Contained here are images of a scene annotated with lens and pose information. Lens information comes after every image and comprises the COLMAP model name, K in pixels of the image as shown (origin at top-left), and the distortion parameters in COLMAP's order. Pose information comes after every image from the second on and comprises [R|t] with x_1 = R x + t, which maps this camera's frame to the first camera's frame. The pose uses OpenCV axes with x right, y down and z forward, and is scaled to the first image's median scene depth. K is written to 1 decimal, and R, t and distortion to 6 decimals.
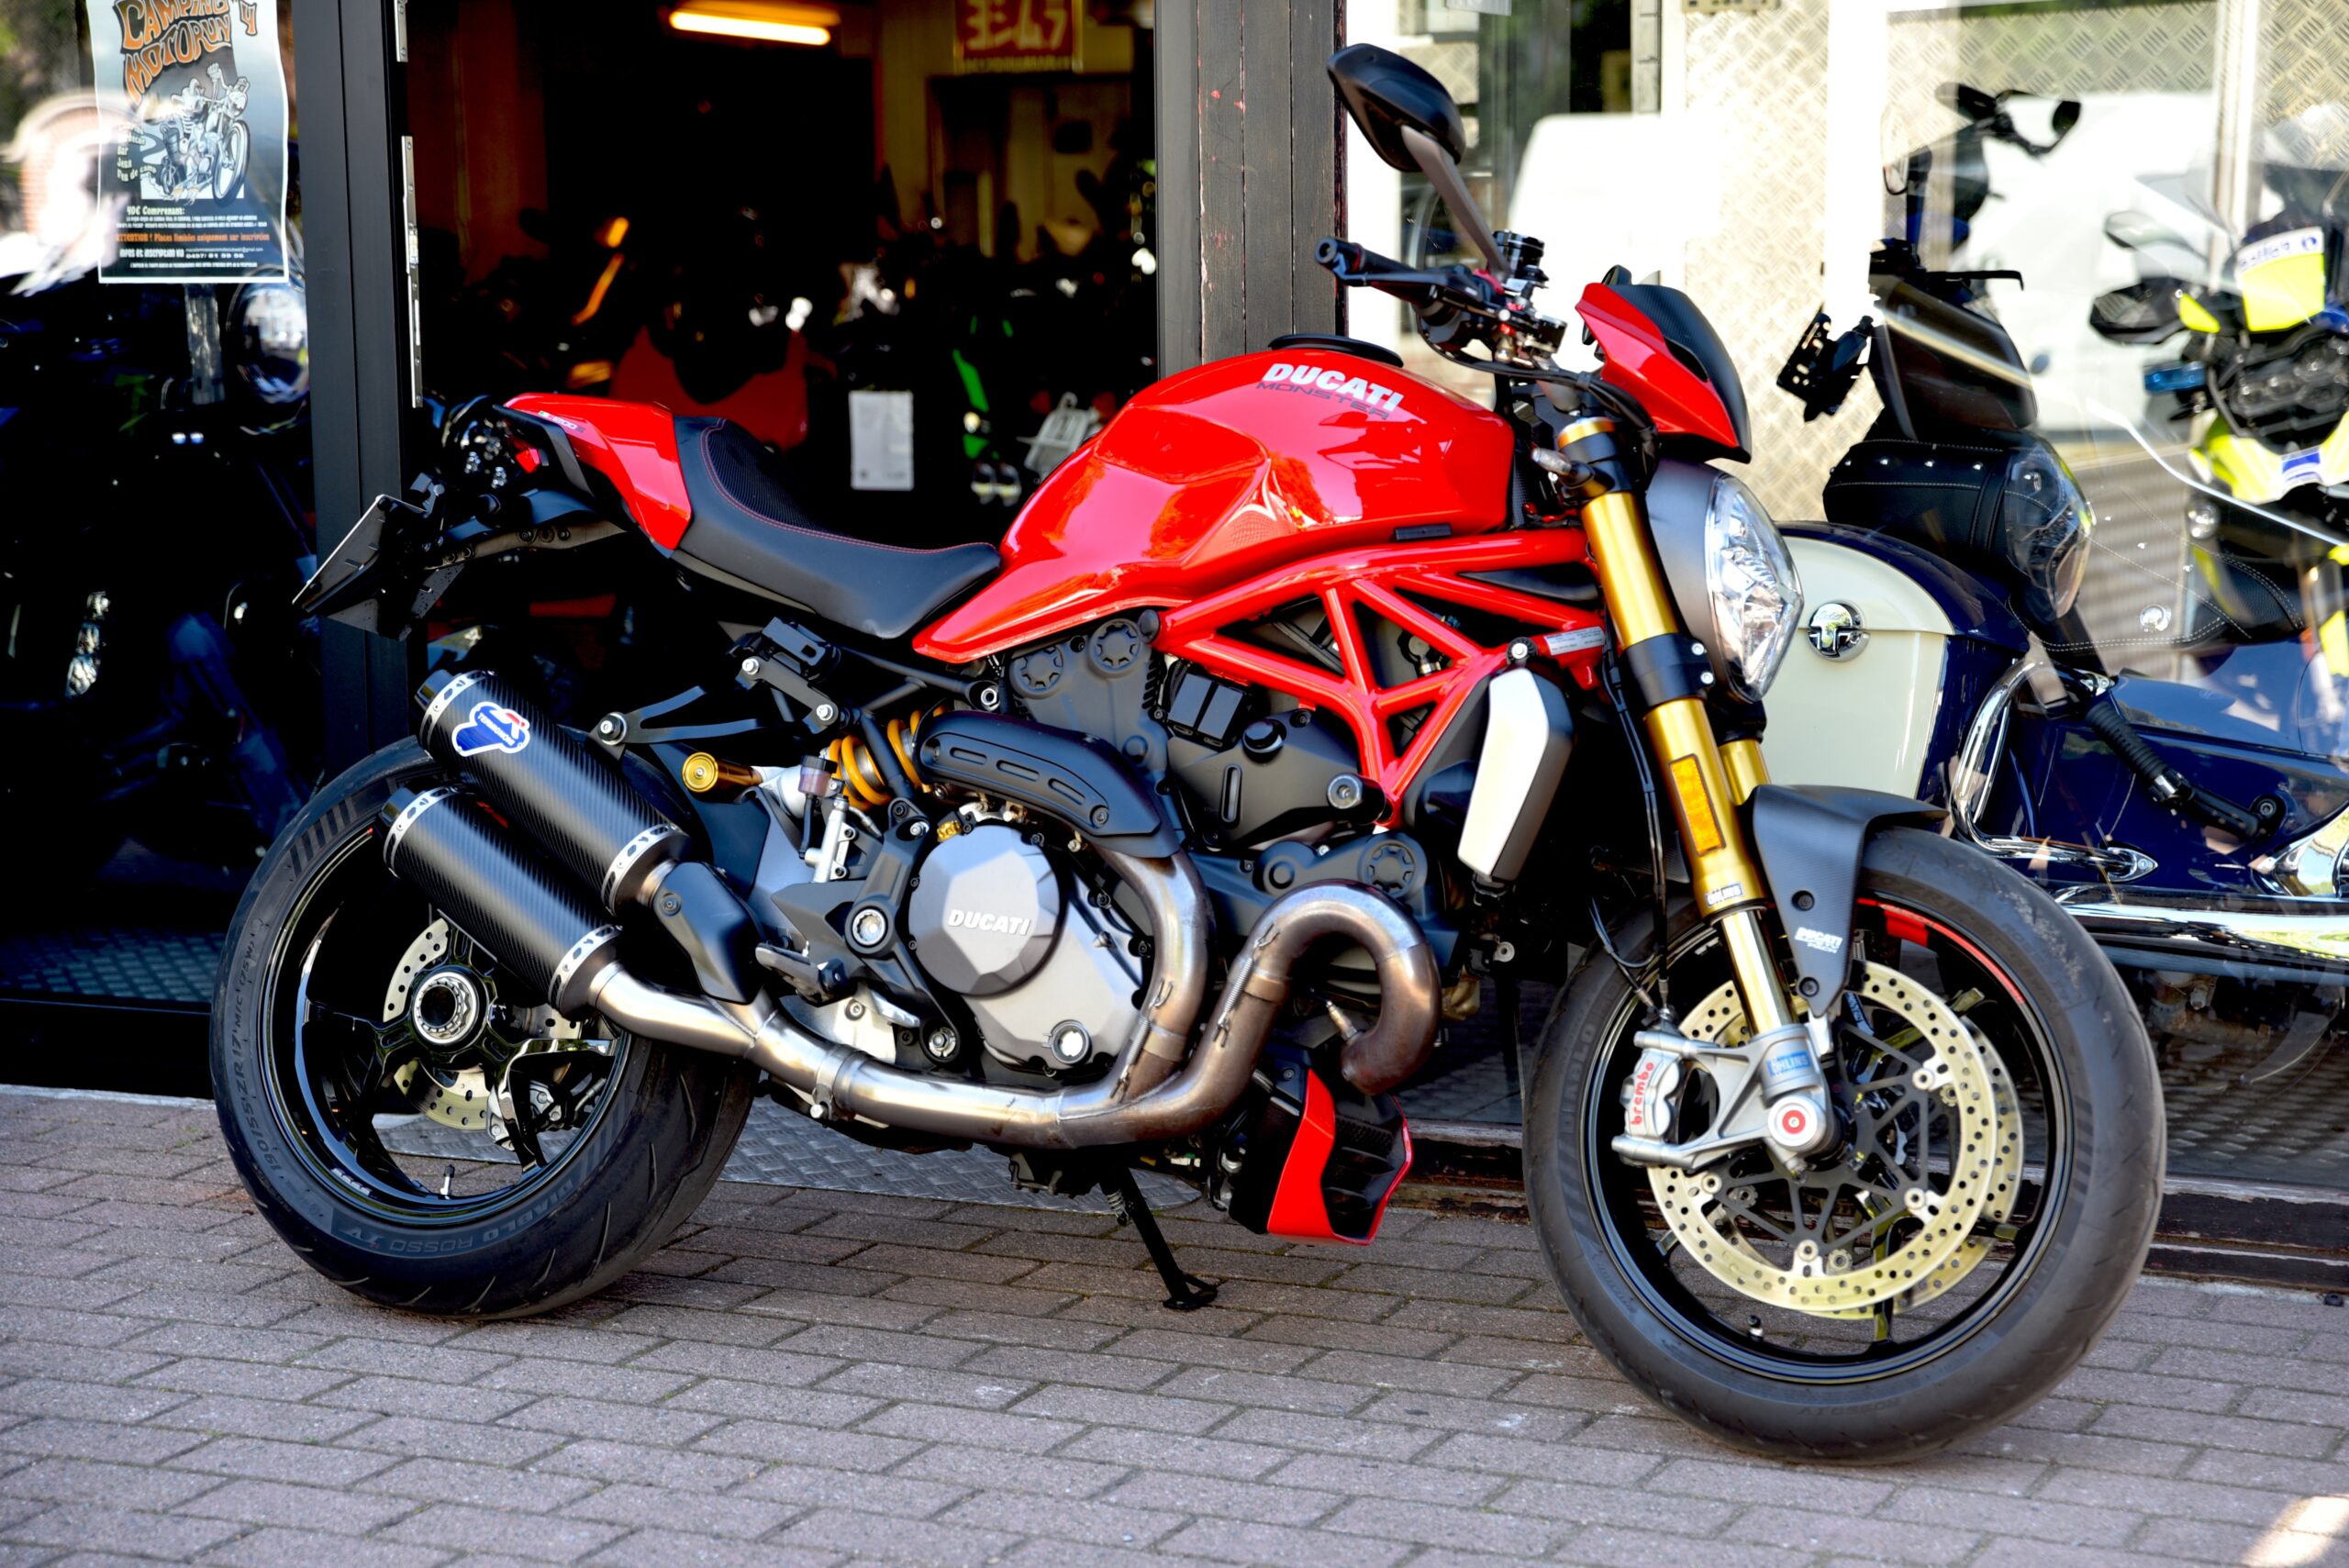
lens RADIAL K [[4346.1, 0, 1174.5], [0, 4346.1, 784.0], [0, 0, 1]] dist [0.235838, 0.189587]
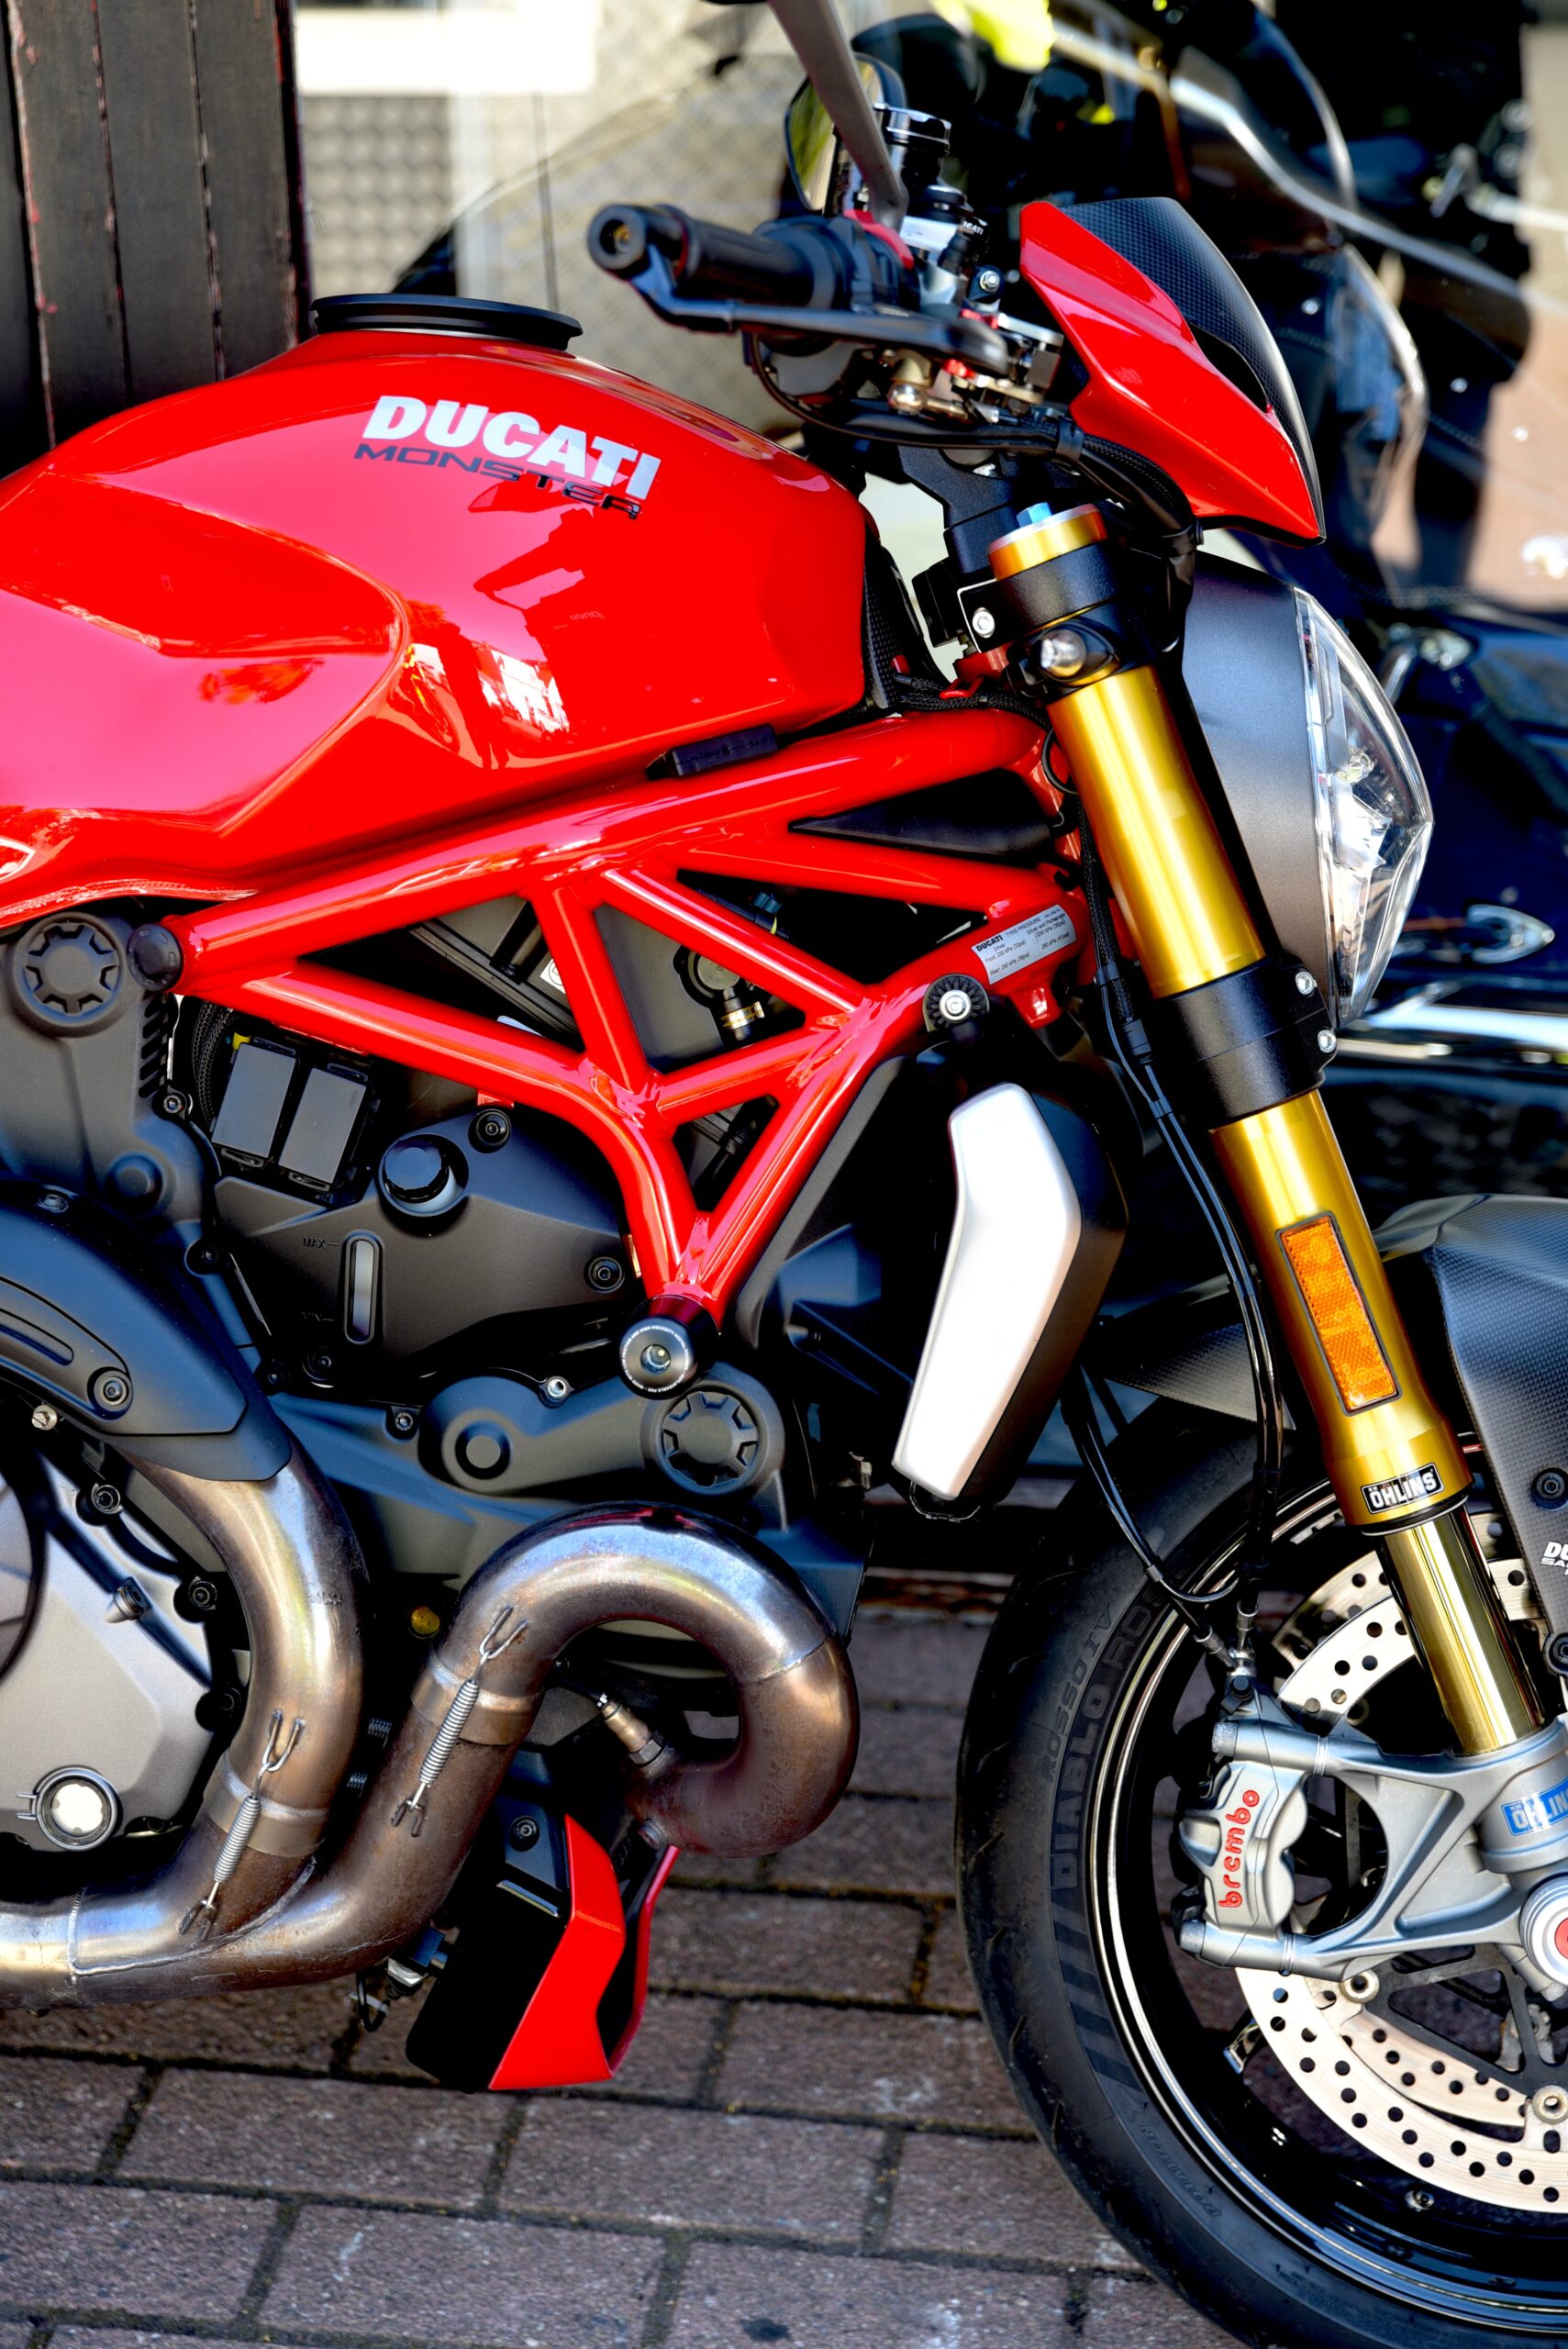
lens RADIAL K [[3732.2, 0, 784.0], [0, 3732.2, 1174.5], [0, 0, 1]] dist [0.136943, 0.086671]
pose [[0.953781, -0.112025, 0.278842, -0.058439], [0.032380, 0.960825, 0.275258, -0.126182], [-0.298754, -0.253507, 0.920043, 0.592683]]
